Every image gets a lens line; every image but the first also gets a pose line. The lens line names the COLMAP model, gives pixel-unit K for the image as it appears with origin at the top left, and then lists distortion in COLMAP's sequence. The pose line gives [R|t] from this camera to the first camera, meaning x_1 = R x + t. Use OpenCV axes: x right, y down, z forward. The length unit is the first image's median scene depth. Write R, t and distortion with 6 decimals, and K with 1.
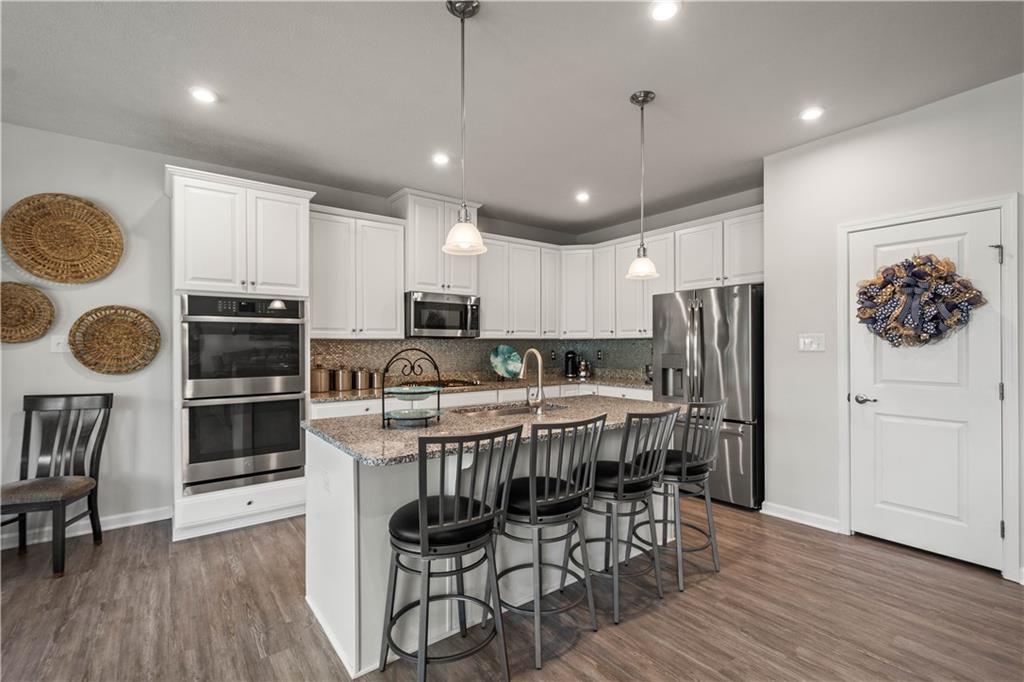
lens RADIAL K [[458.7, 0, 510.7], [0, 458.7, 346.2], [0, 0, 1]] dist [-0.001615, -0.000262]
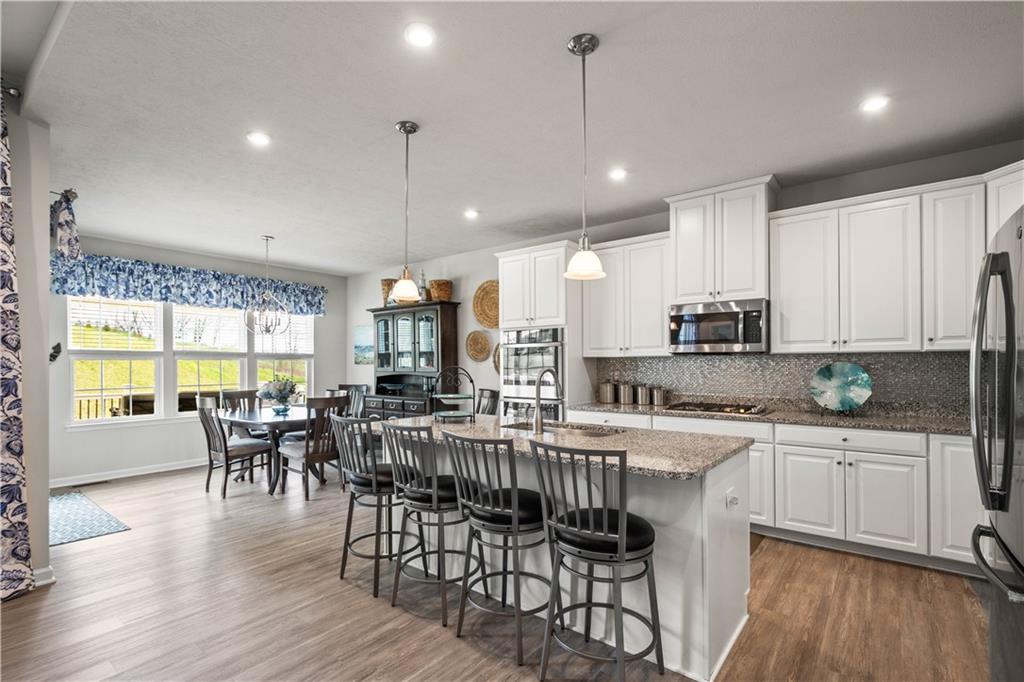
lens RADIAL K [[483.0, 0, 509.9], [0, 483.0, 361.1], [0, 0, 1]] dist [-0.000878, -0.000523]
pose [[0.251564, -0.000865, -0.967840, 0.914308], [0.001912, 0.999998, -0.000396, -0.007479], [0.967839, -0.001751, 0.251565, 0.587285]]
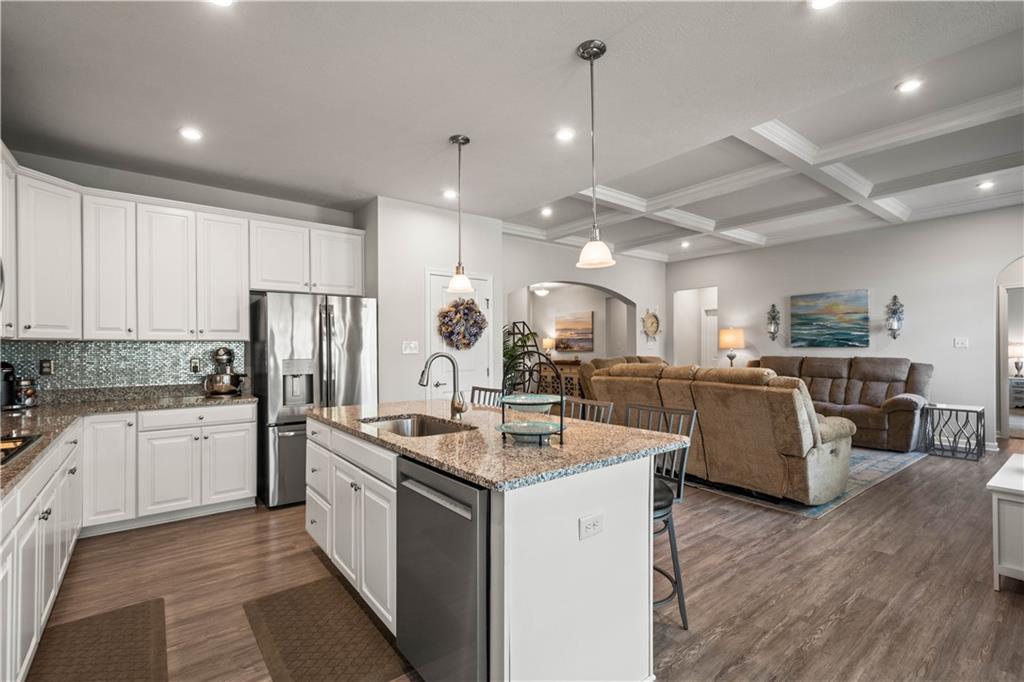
lens RADIAL K [[451.2, 0, 507.1], [0, 451.2, 349.9], [0, 0, 1]] dist [0.011863, -0.000384]
pose [[-0.007655, 0.001358, 0.999970, -0.764173], [0.008886, 0.999960, -0.001290, 0.004437], [-0.999931, 0.008876, -0.007667, 0.776475]]
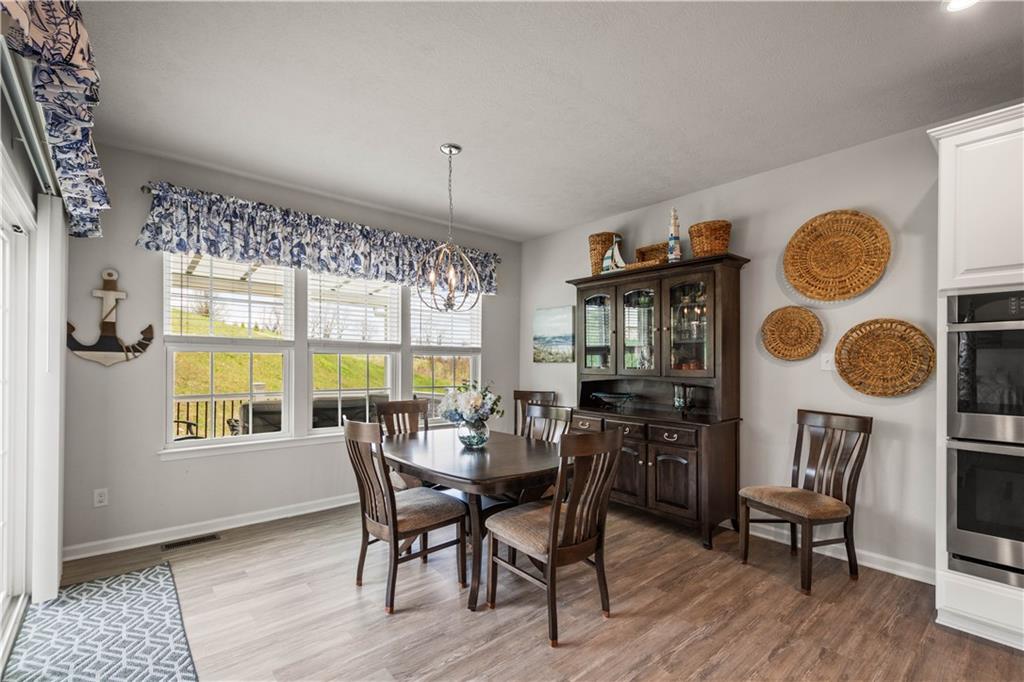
lens RADIAL K [[459.8, 0, 510.2], [0, 459.8, 360.7], [0, 0, 1]] dist [0.003041, -0.000104]
pose [[0.061833, 0.002820, -0.998083, -0.016771], [-0.009423, 0.999953, 0.002242, -0.003069], [0.998042, 0.009267, 0.061856, 0.240771]]
